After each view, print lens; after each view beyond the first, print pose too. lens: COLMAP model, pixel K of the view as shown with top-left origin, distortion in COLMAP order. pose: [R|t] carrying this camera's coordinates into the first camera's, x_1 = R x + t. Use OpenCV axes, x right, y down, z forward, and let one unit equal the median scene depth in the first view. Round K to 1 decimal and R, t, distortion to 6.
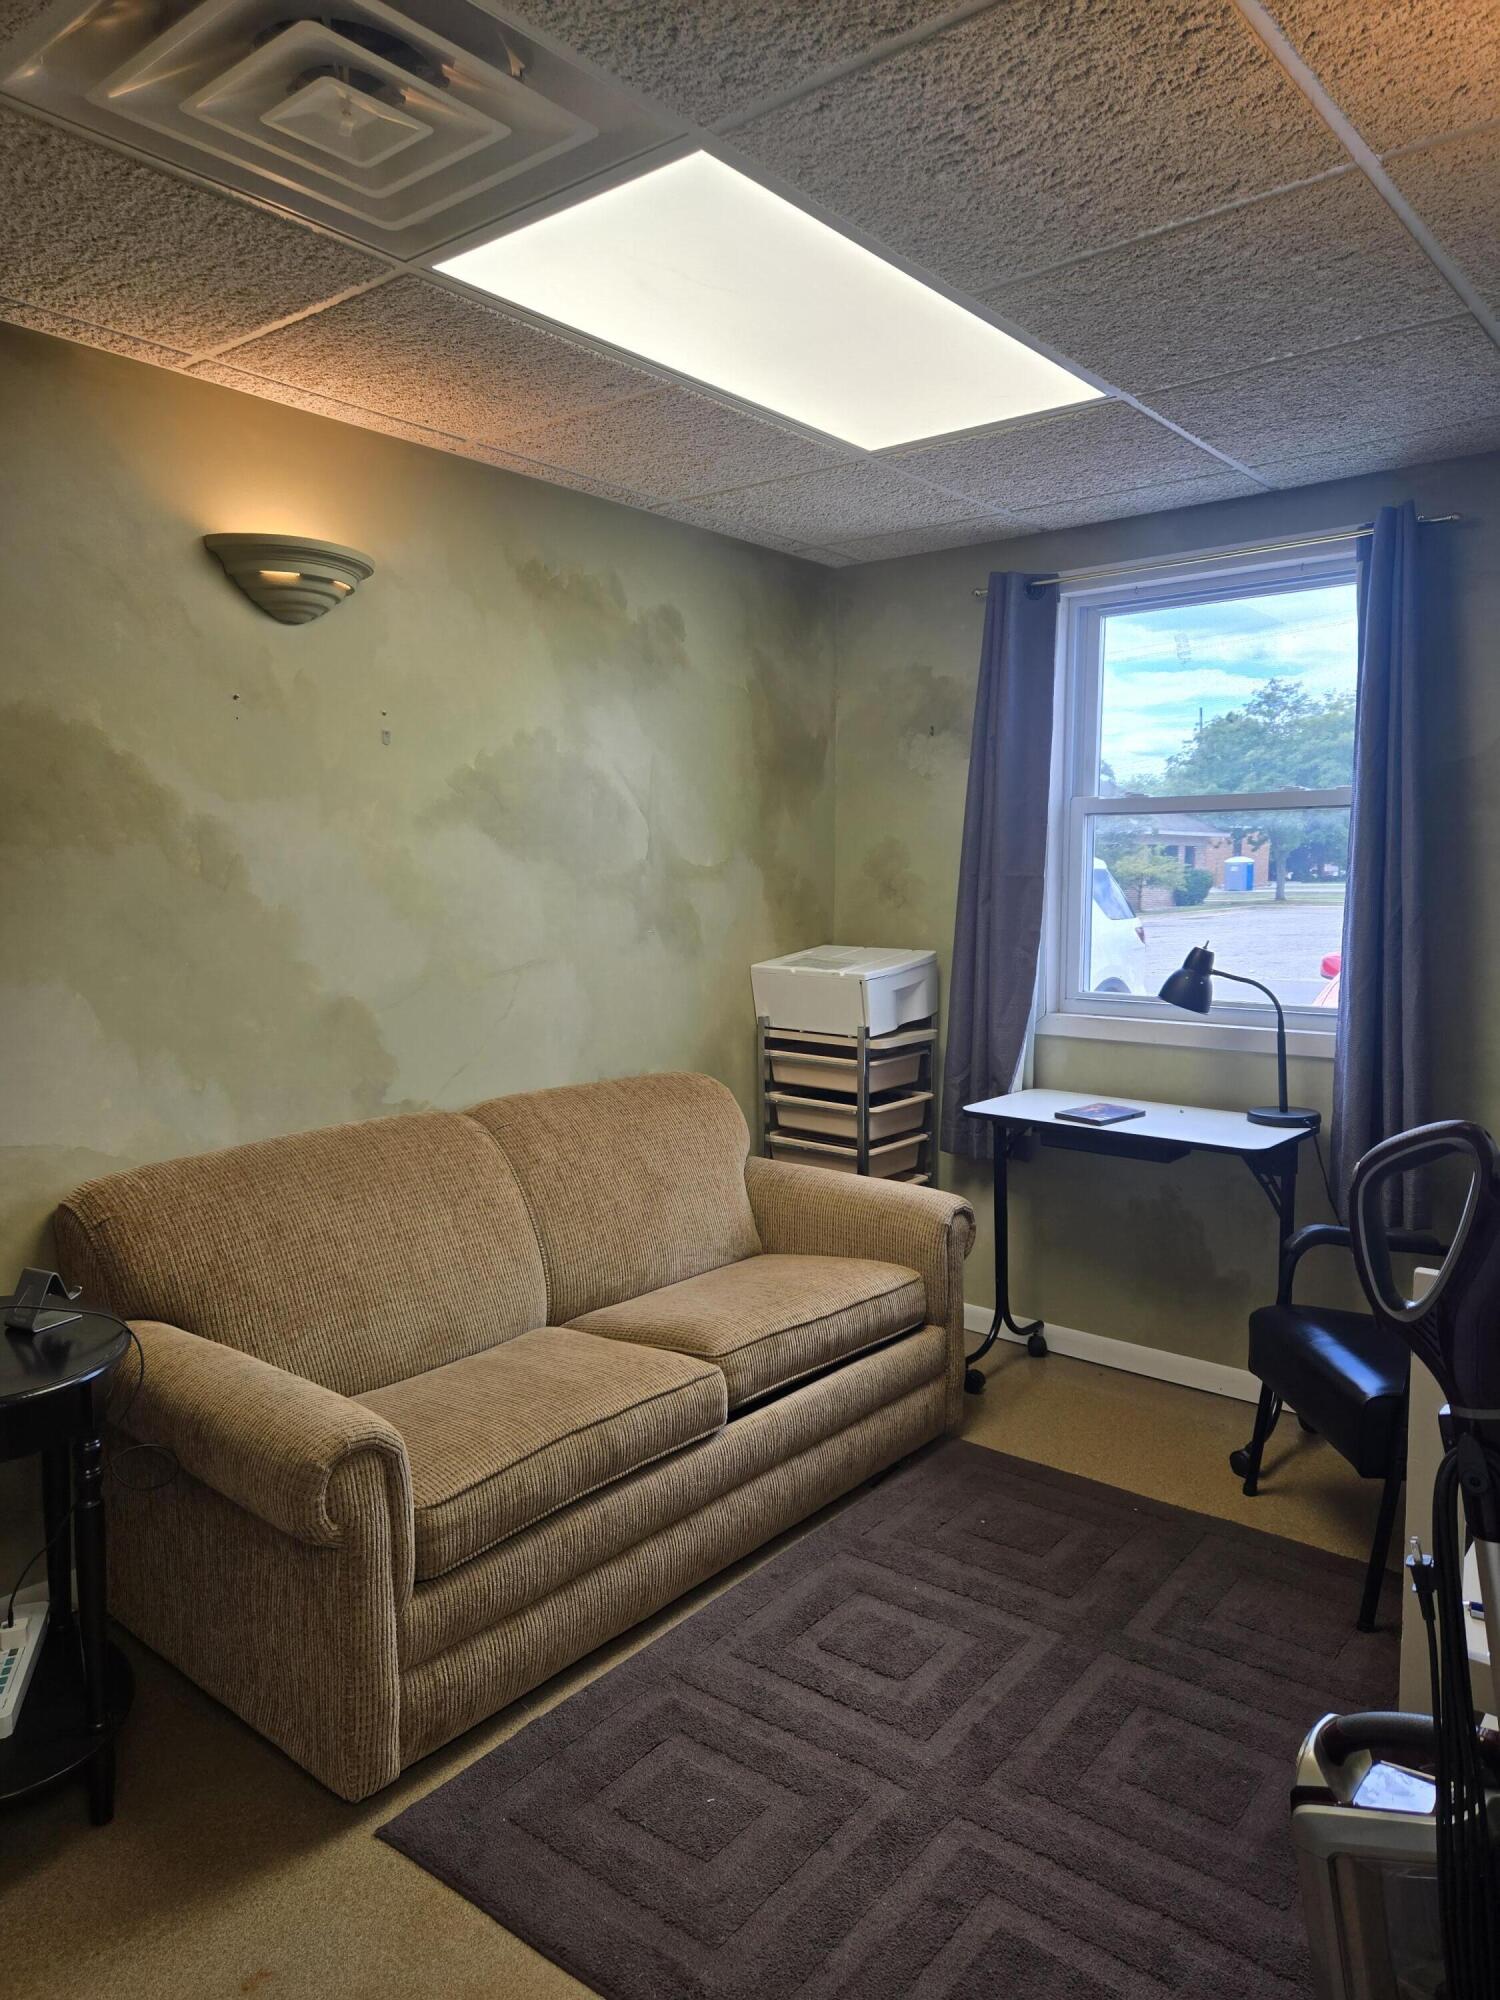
lens RADIAL K [[1361.1, 0, 750.0], [0, 1361.1, 1000.0], [0, 0, 1]] dist [0.004594, -0.000265]
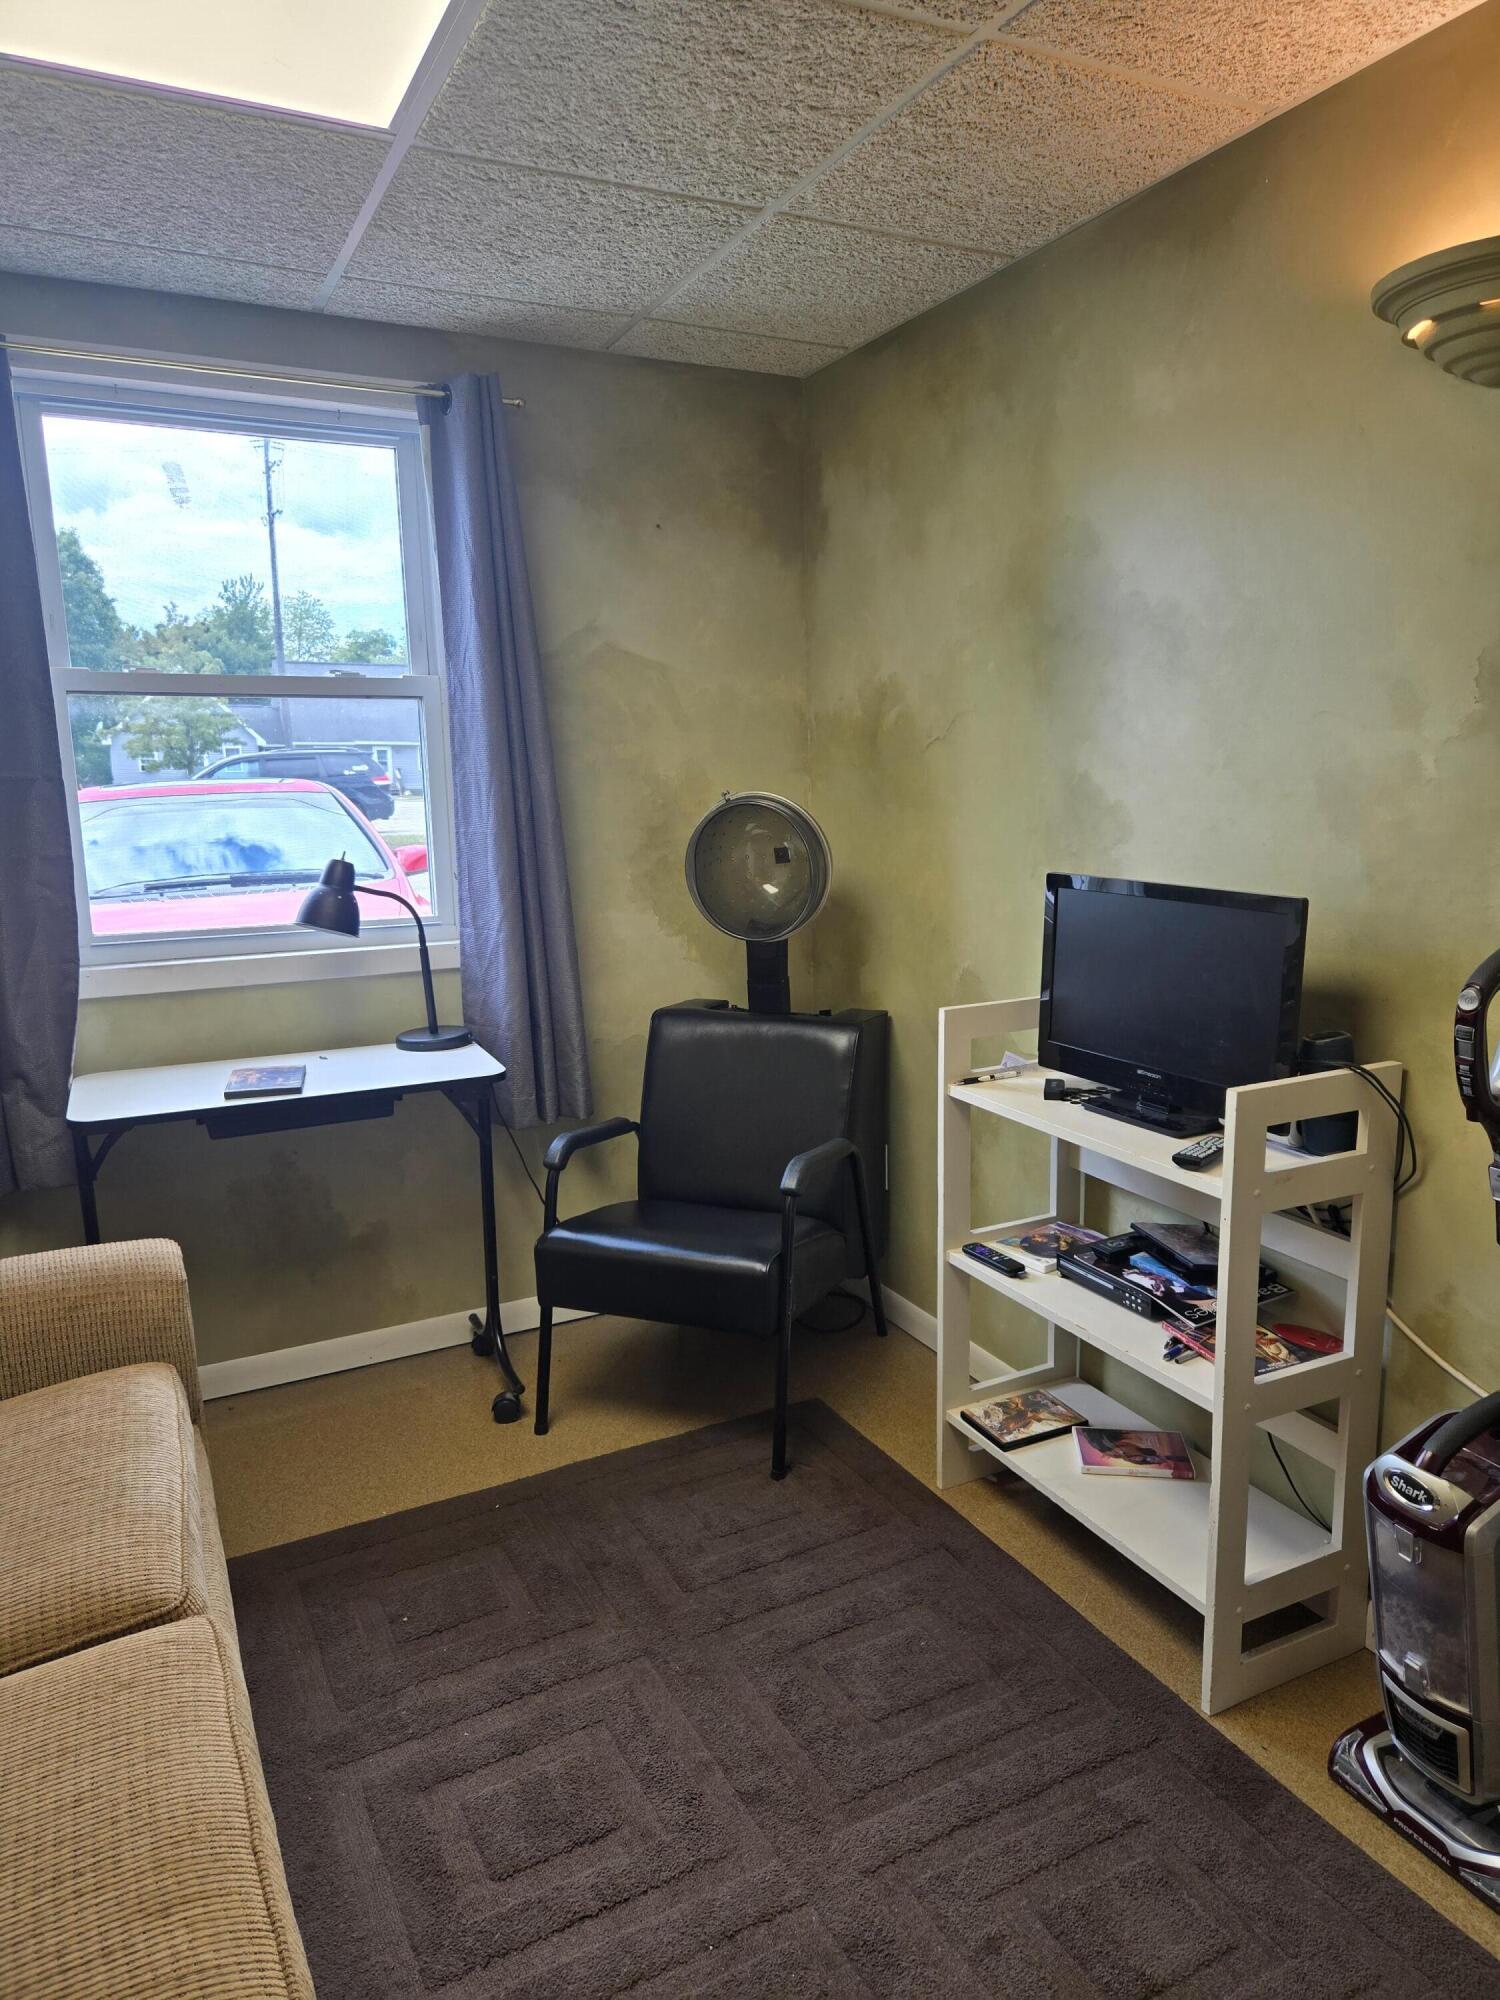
lens RADIAL K [[1361.1, 0, 750.0], [0, 1361.1, 1000.0], [0, 0, 1]] dist [0.004594, -0.000265]
pose [[0.384430, -0.164092, 0.908453, -0.352214], [0.102089, 0.985596, 0.134825, -0.041135], [-0.917492, 0.040912, 0.395644, 0.445869]]
